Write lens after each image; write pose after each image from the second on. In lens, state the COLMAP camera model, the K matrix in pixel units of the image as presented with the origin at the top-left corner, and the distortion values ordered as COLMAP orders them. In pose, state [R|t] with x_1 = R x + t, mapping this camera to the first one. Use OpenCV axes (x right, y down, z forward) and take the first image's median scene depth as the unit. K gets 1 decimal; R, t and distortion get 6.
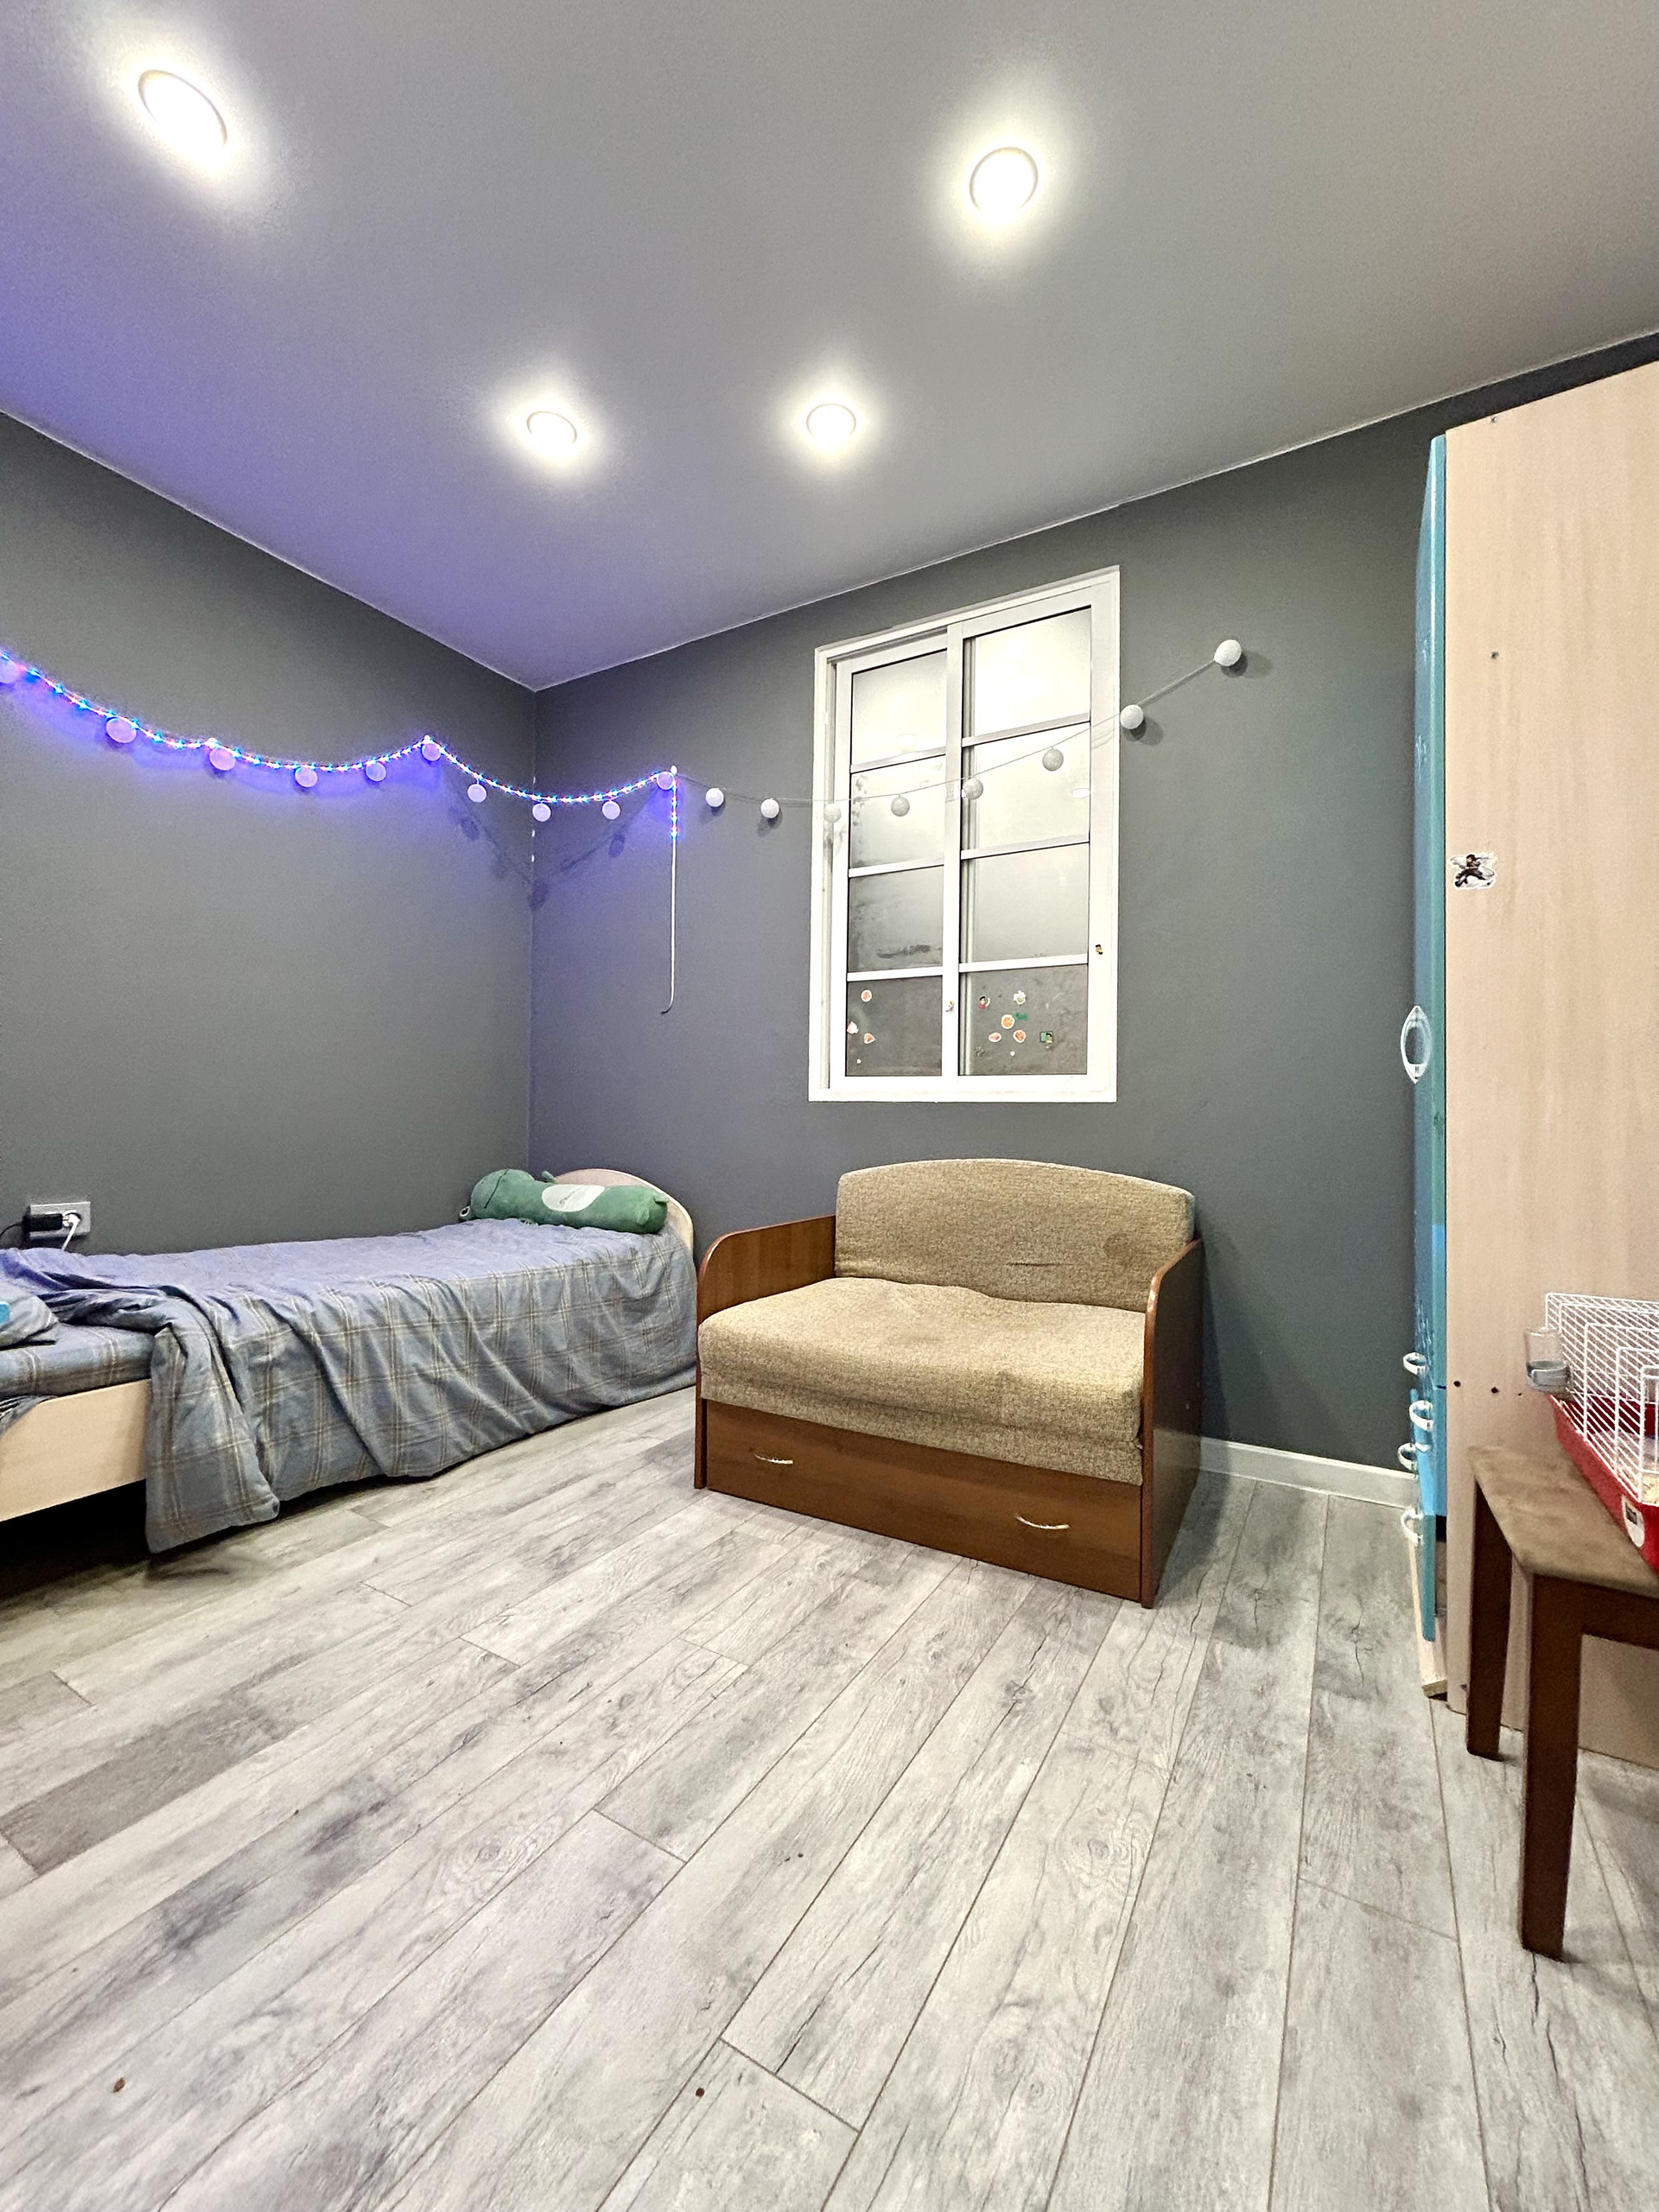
lens RADIAL K [[891.4, 0, 829.5], [0, 891.4, 1106.0], [0, 0, 1]] dist [0.001735, 0.000460]
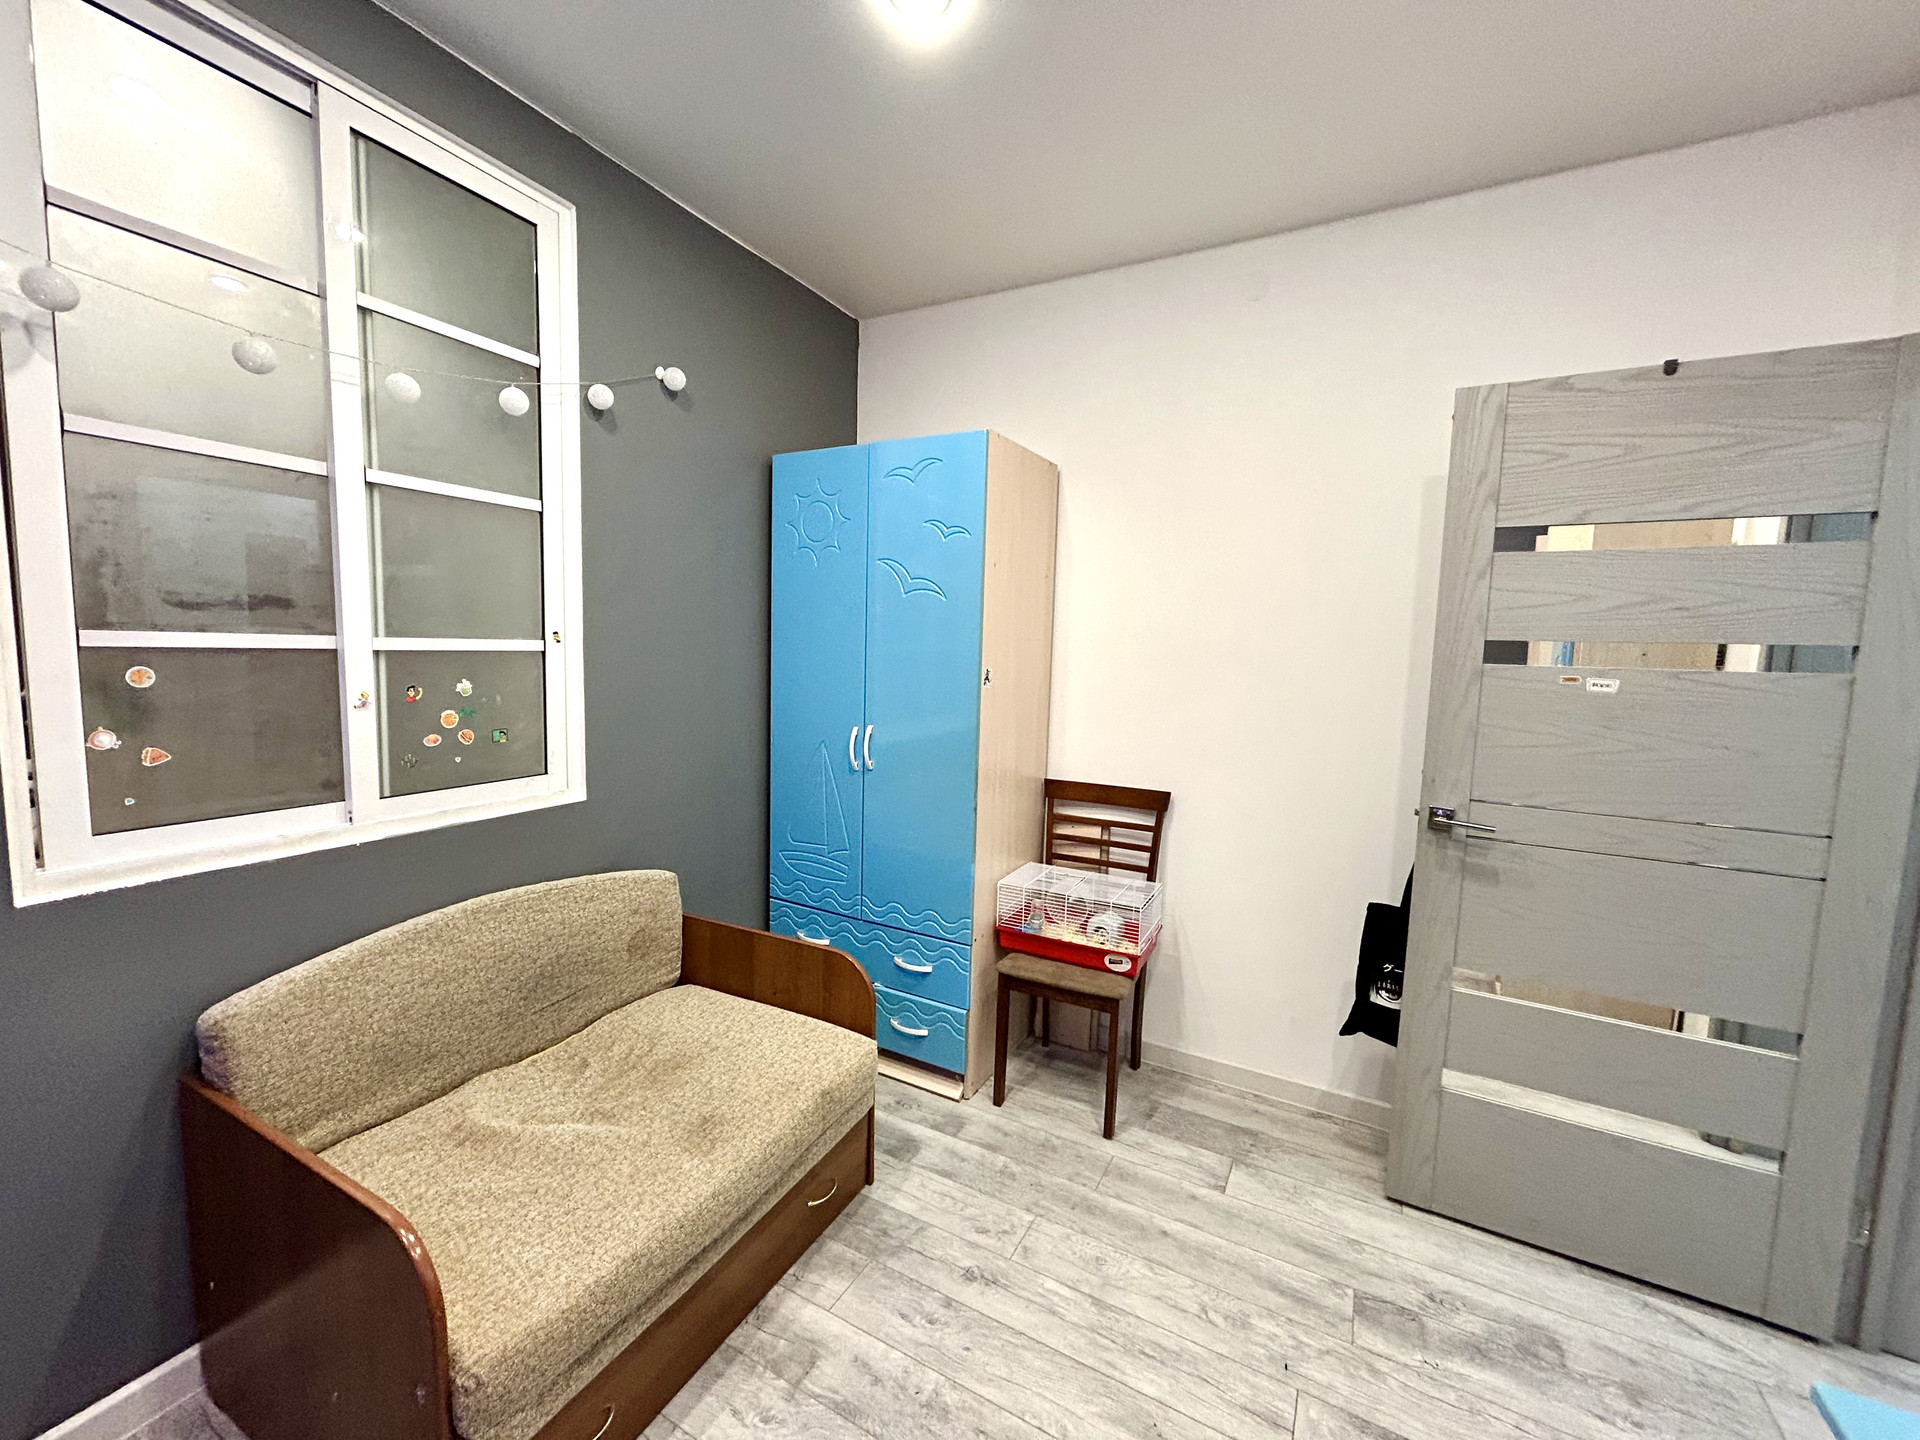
lens RADIAL K [[773.7, 0, 960.0], [0, 773.7, 720.0], [0, 0, 1]] dist [0.001735, 0.000460]
pose [[-0.045677, -0.113195, 0.992522, -0.528425], [-0.040130, 0.992965, 0.111399, -0.203671], [-0.998150, -0.034742, -0.049898, 0.651348]]
